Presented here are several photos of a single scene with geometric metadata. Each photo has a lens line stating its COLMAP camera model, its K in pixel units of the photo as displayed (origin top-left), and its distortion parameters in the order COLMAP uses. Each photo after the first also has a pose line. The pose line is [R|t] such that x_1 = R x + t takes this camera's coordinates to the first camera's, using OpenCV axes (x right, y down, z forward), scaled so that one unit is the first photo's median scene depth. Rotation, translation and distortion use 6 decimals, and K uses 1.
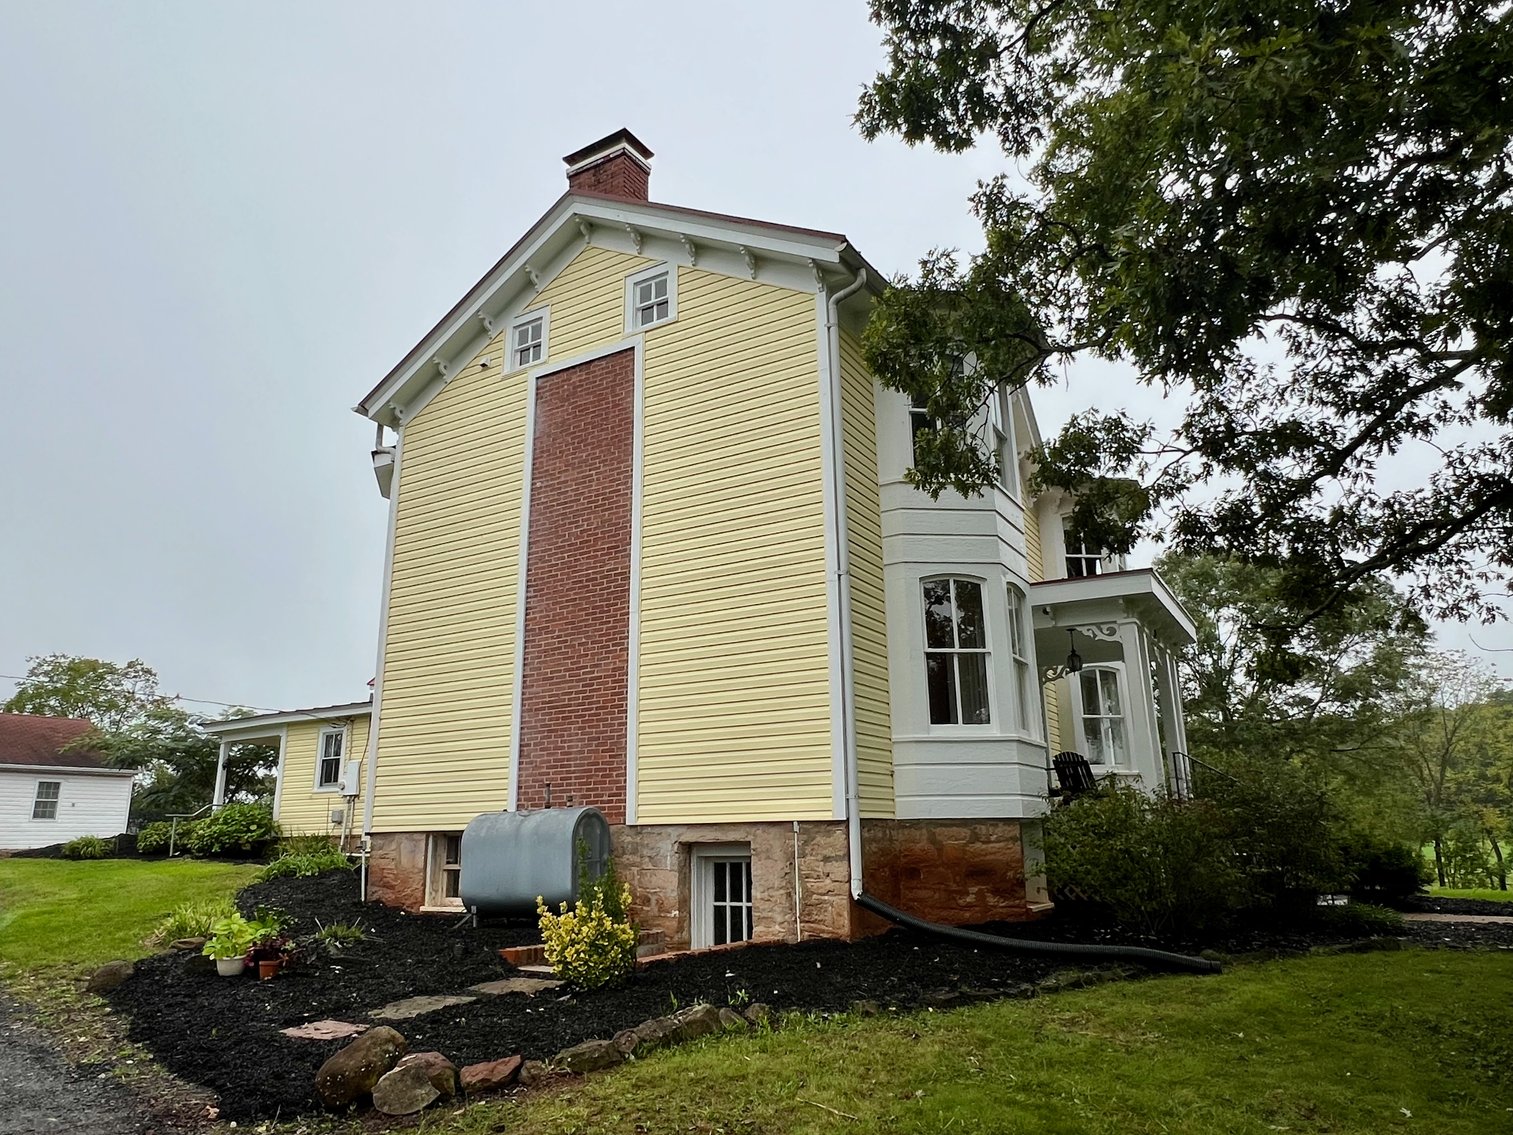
lens RADIAL K [[998.8, 0, 756.5], [0, 998.8, 567.5], [0, 0, 1]] dist [-0.002222, -0.000755]
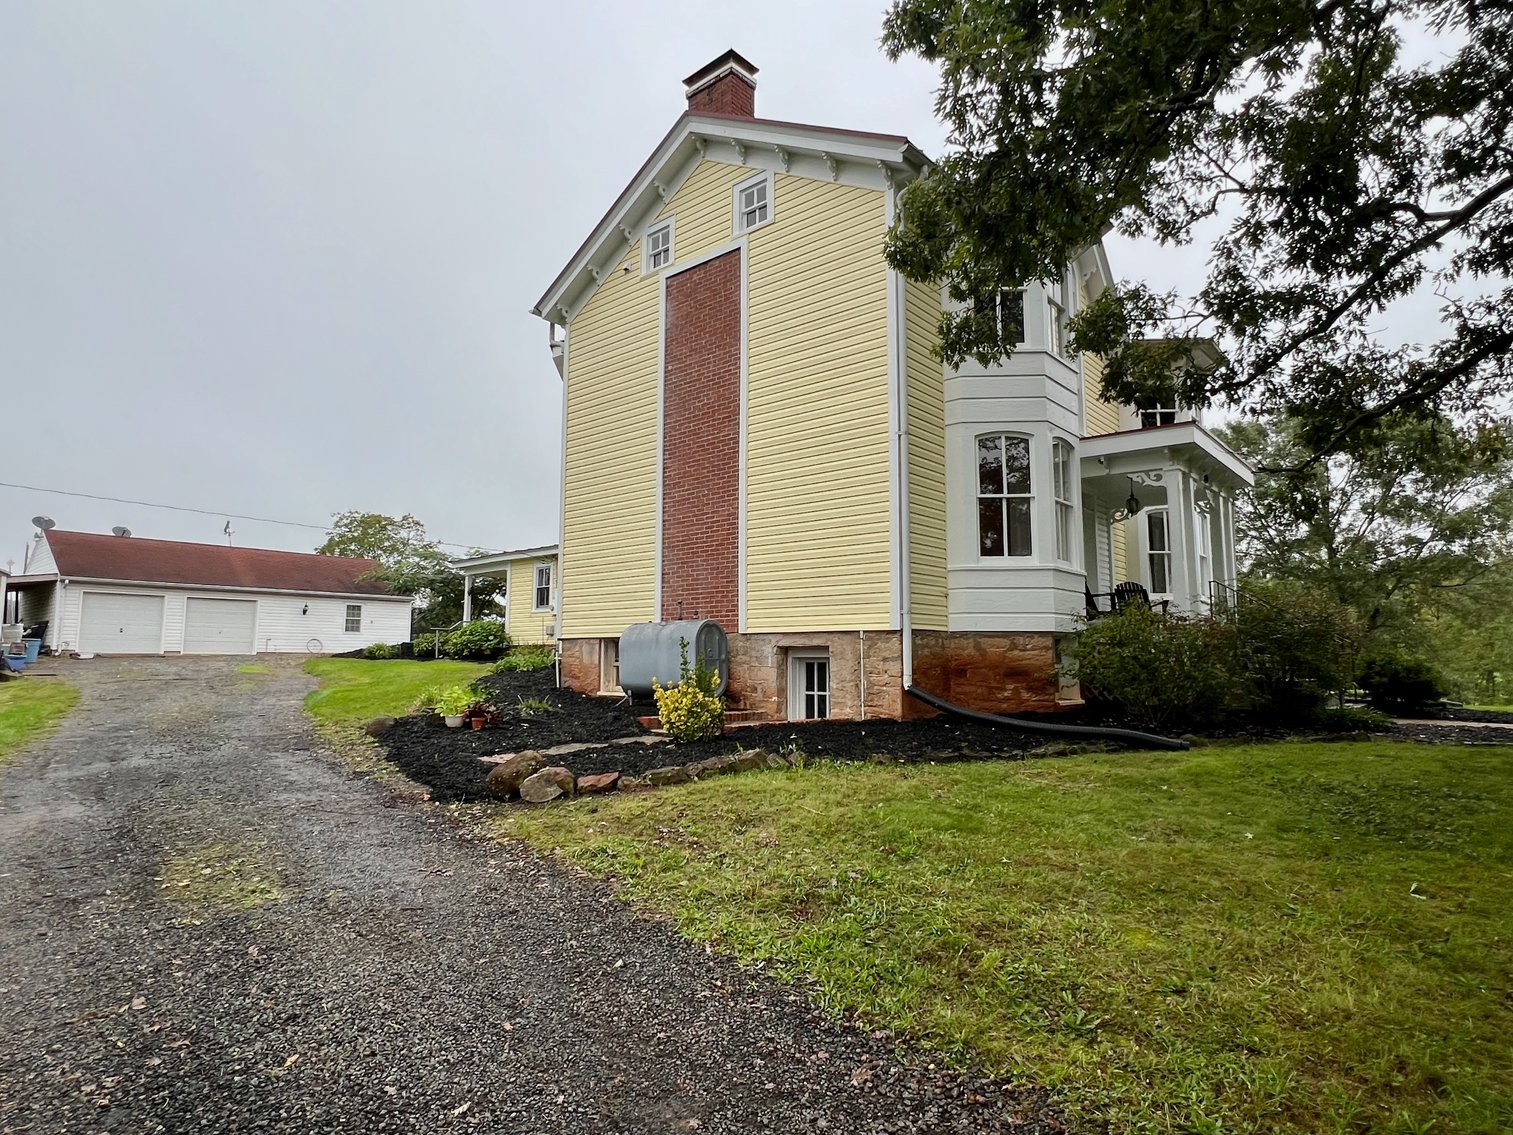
lens RADIAL K [[855.8, 0, 756.5], [0, 855.8, 567.5], [0, 0, 1]] dist [0.002319, -0.001708]
pose [[0.984627, -0.000542, -0.174668, 0.085414], [0.028214, 0.987357, 0.155984, -0.000545], [0.172375, -0.158514, 0.972193, -0.067100]]
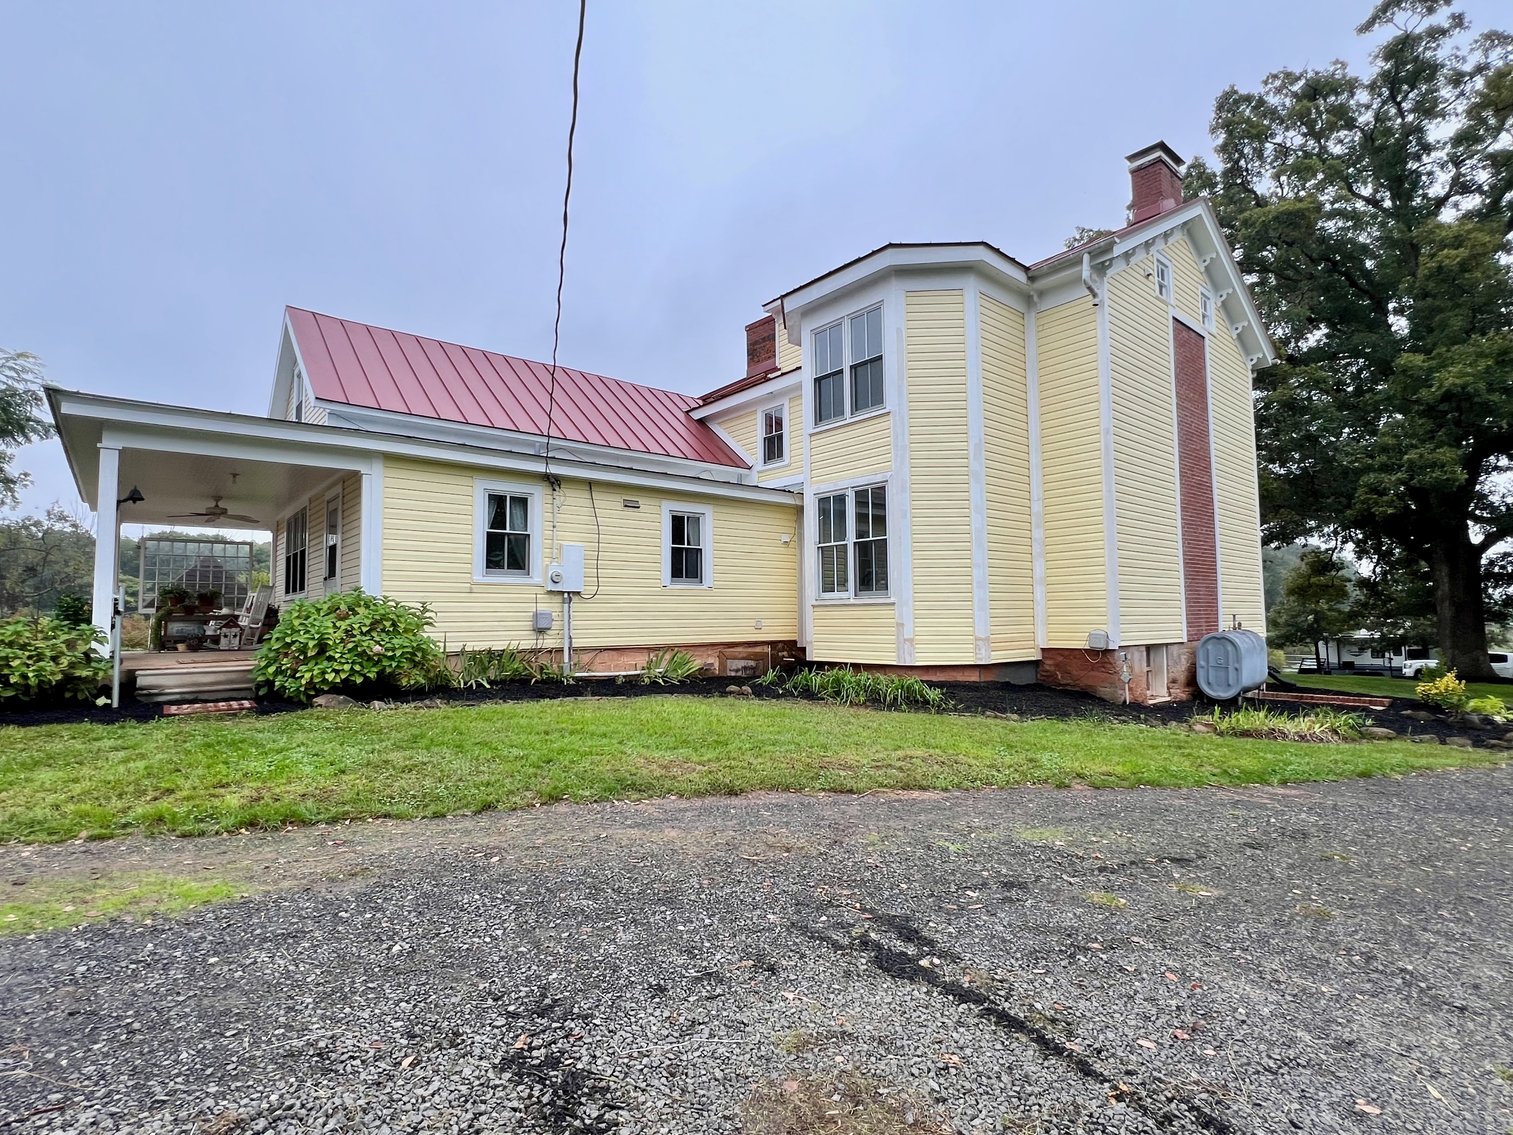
lens RADIAL K [[735.6, 0, 756.5], [0, 735.6, 567.5], [0, 0, 1]] dist [0.000188, 0.000006]
pose [[0.324012, 0.068560, 0.943565, -1.636415], [-0.254513, 0.966918, 0.017141, 0.328672], [-0.911175, -0.245703, 0.330743, 1.383301]]
